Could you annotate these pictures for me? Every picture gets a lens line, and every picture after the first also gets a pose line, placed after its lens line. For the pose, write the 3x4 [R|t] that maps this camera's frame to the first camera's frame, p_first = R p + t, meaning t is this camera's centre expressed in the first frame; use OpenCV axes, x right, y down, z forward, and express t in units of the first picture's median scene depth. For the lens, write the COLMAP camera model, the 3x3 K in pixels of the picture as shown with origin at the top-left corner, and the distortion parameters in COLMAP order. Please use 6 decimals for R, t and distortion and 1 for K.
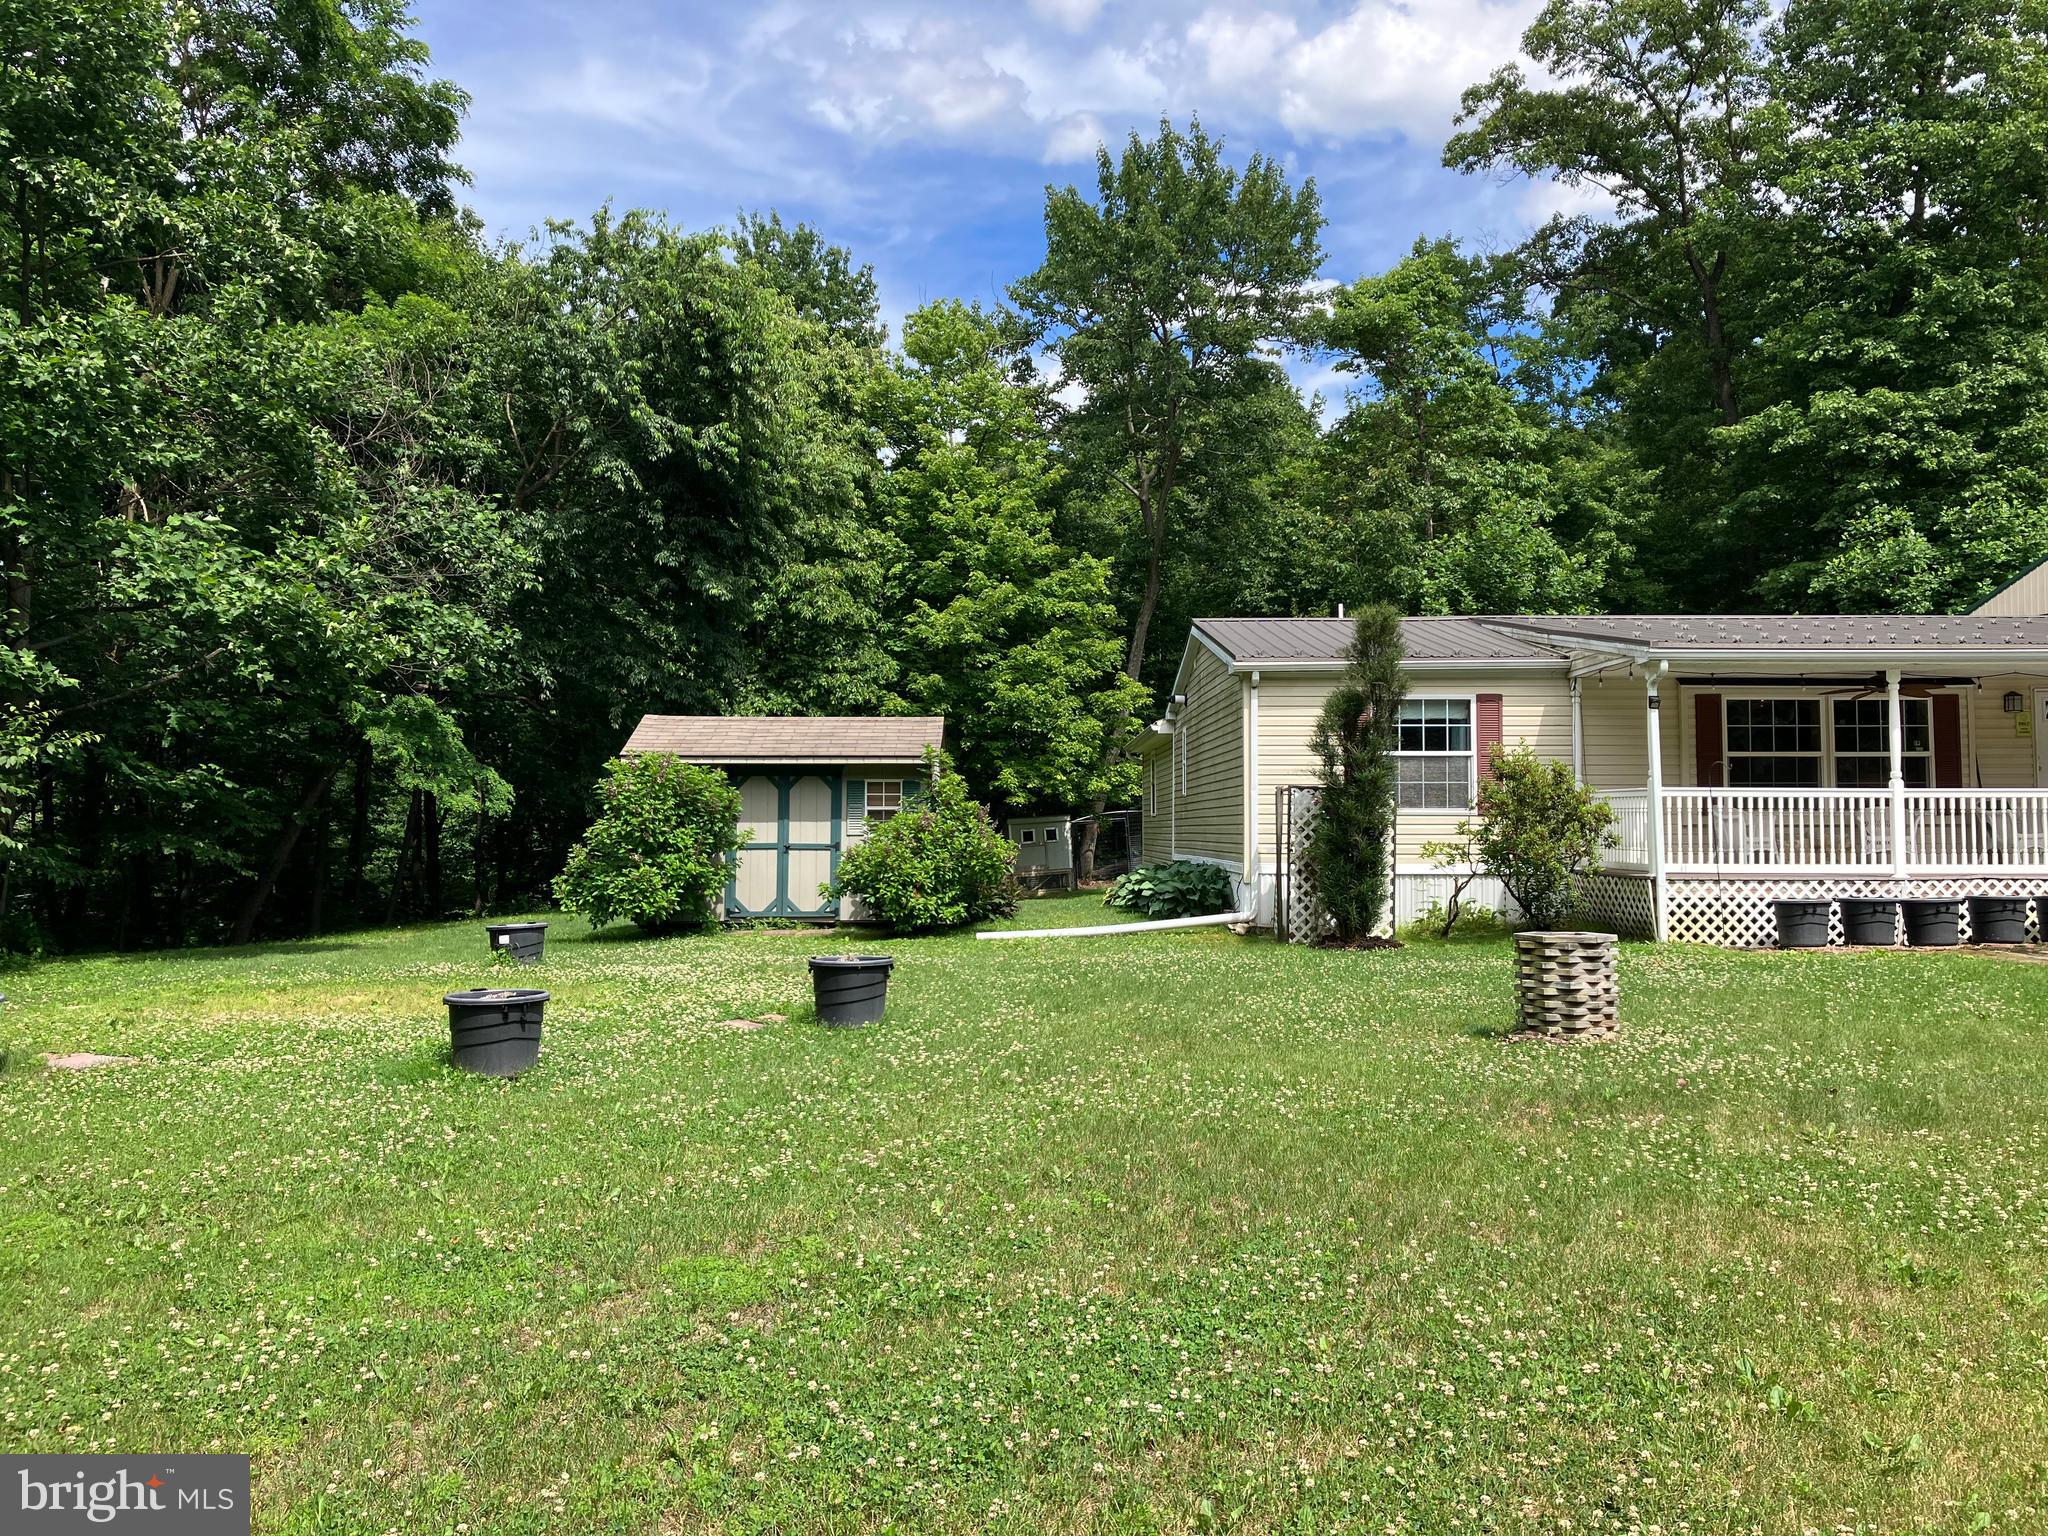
lens RADIAL K [[1652.6, 0, 1024.0], [0, 1652.6, 768.0], [0, 0, 1]] dist [0.091734, -0.185745]
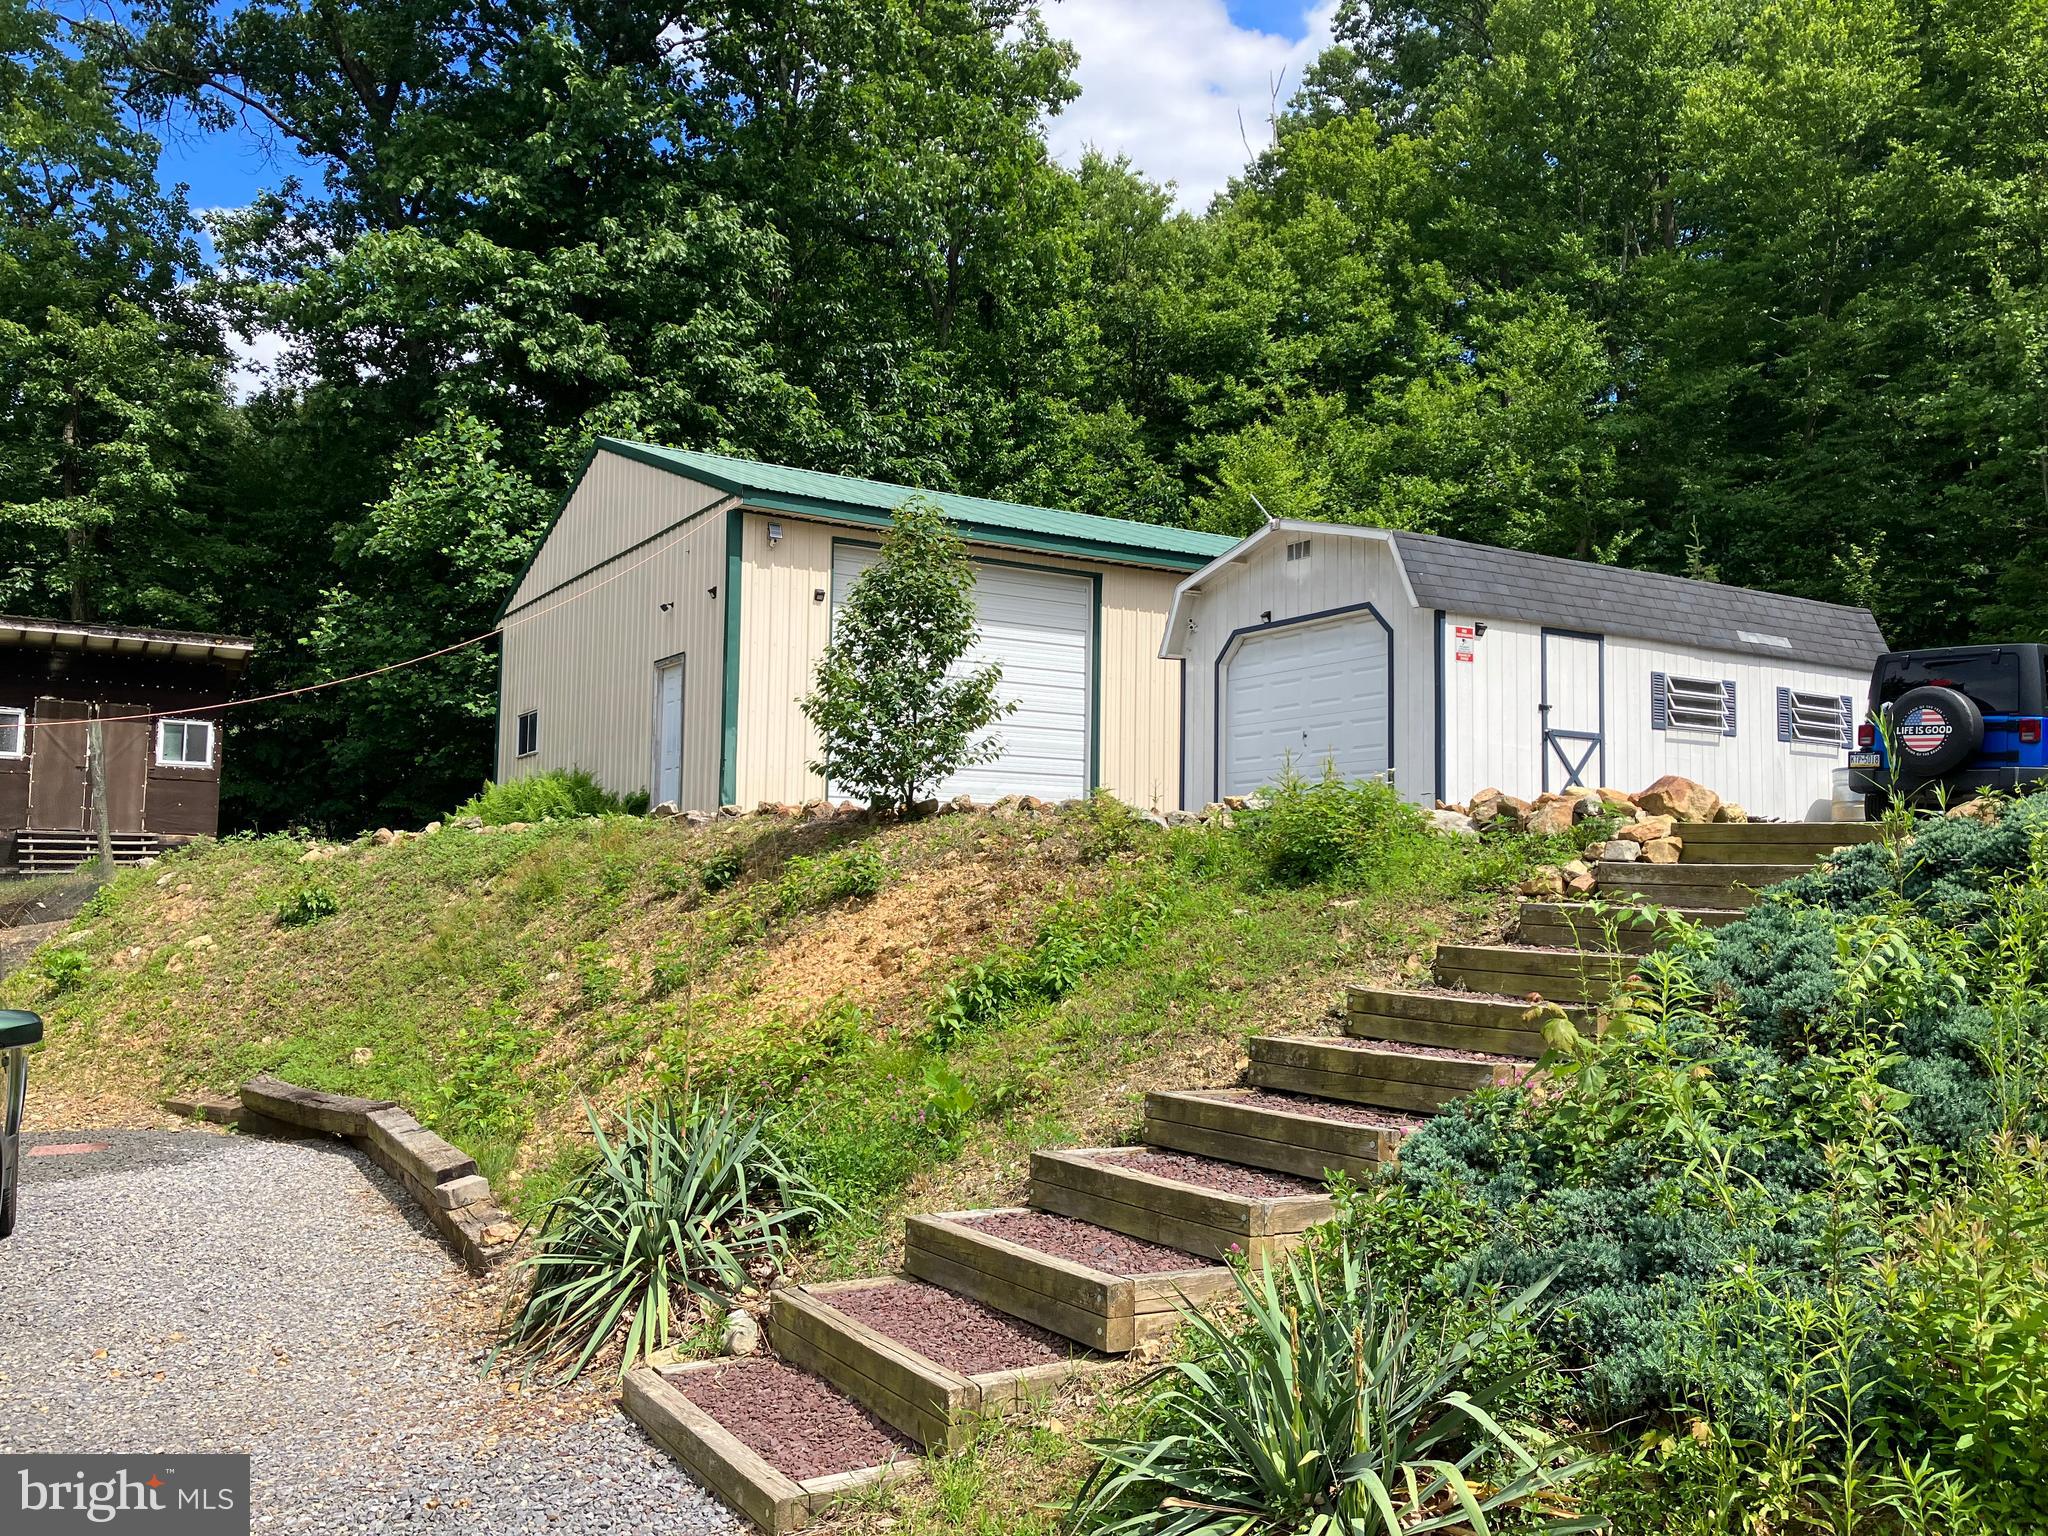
lens RADIAL K [[1687.1, 0, 1019.6], [0, 1687.1, 779.8], [0, 0, 1]] dist [0.013046, 0.007430]
pose [[0.912412, 0.050853, 0.406101, 0.949294], [-0.035863, 0.998368, -0.044443, -0.003581], [-0.407698, 0.025986, 0.912747, 0.712996]]
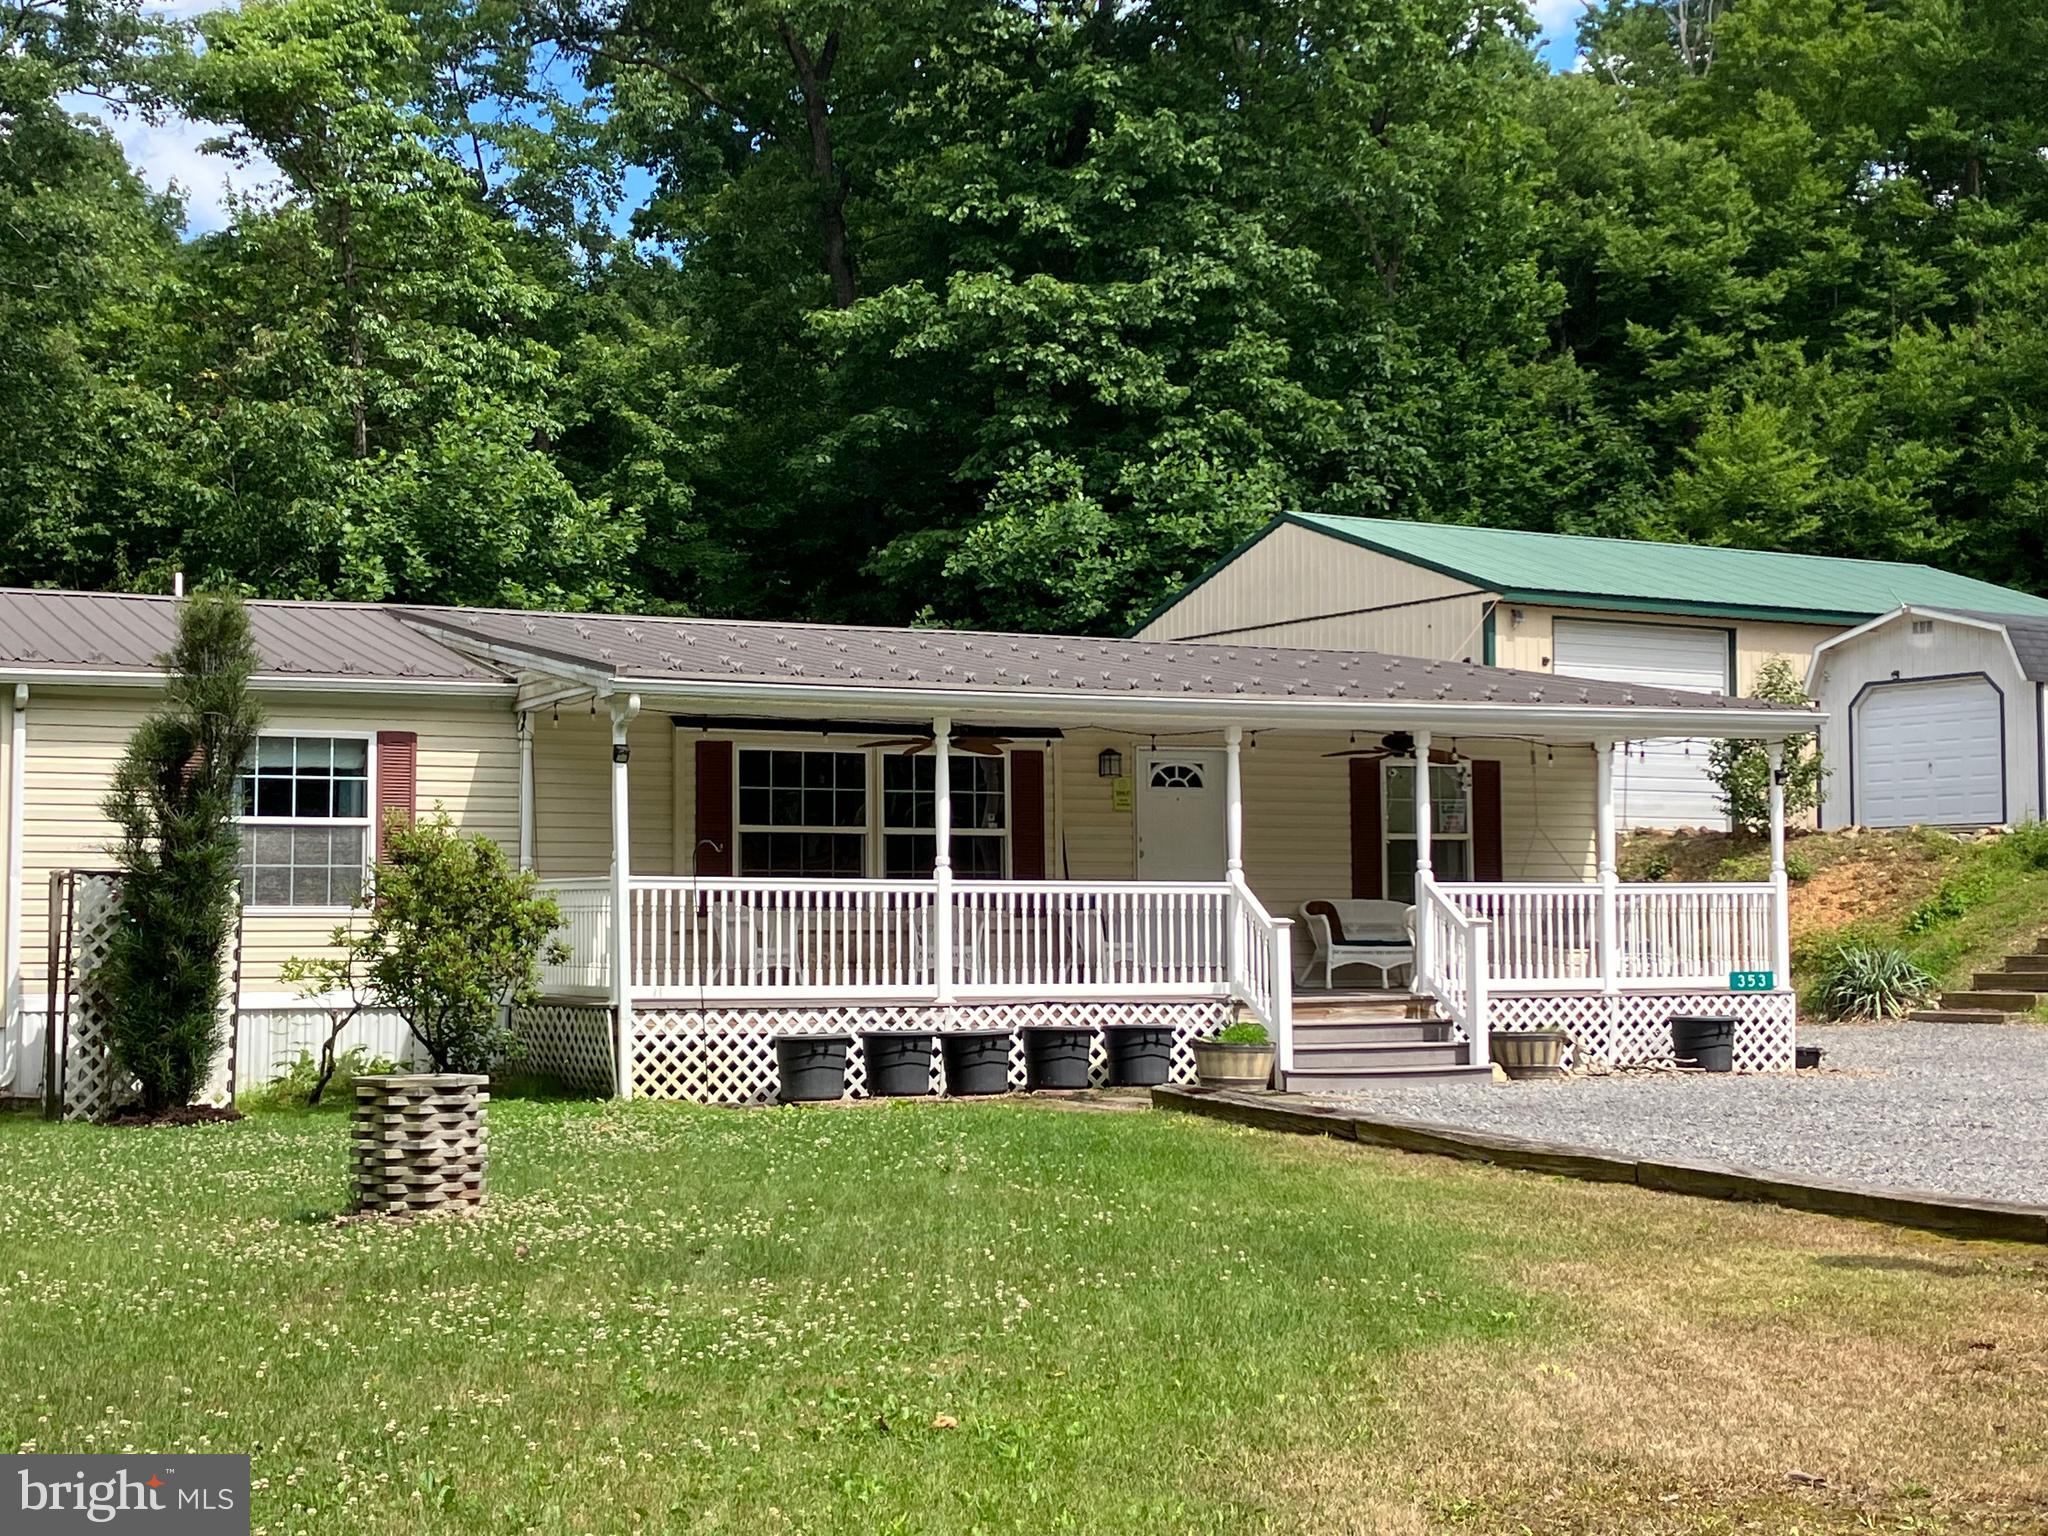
lens RADIAL K [[3029.8, 0, 1024.0], [0, 3029.8, 768.0], [0, 0, 1]] dist [0.219197, -0.870438]
pose [[0.905470, 0.023532, 0.423757, -0.006007], [-0.014738, 0.999603, -0.024017, -0.004873], [-0.424154, 0.015502, 0.905457, -0.192307]]
